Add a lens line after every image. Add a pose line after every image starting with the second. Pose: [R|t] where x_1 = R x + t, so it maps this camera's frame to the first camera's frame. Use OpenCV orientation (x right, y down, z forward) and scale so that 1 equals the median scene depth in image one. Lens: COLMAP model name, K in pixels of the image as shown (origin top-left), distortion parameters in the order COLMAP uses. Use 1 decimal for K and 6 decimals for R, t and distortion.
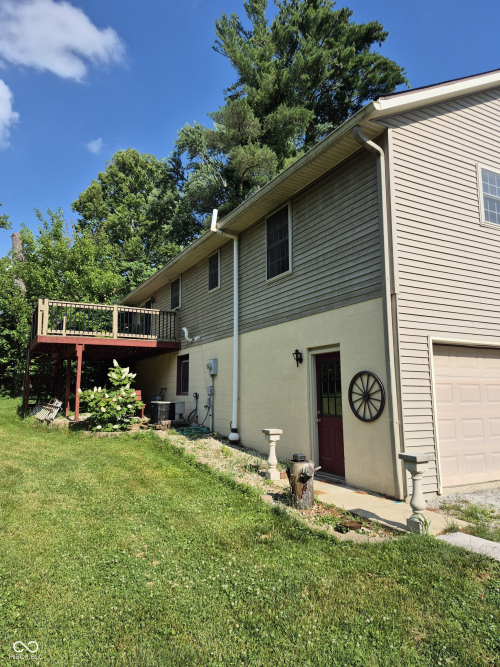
lens RADIAL K [[453.4, 0, 250.0], [0, 453.4, 333.5], [0, 0, 1]] dist [0.036989, -0.002927]
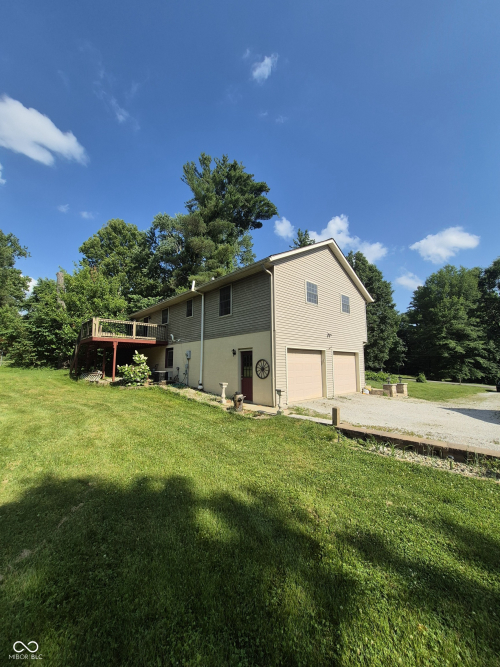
lens RADIAL K [[262.6, 0, 262.6], [0, 262.6, 333.0], [0, 0, 1]] dist [-0.000692, -0.000040]
pose [[0.955868, 0.036748, 0.291488, -0.111161], [-0.038681, 0.999251, 0.000870, -0.039911], [-0.291238, -0.012107, 0.956574, -0.251030]]
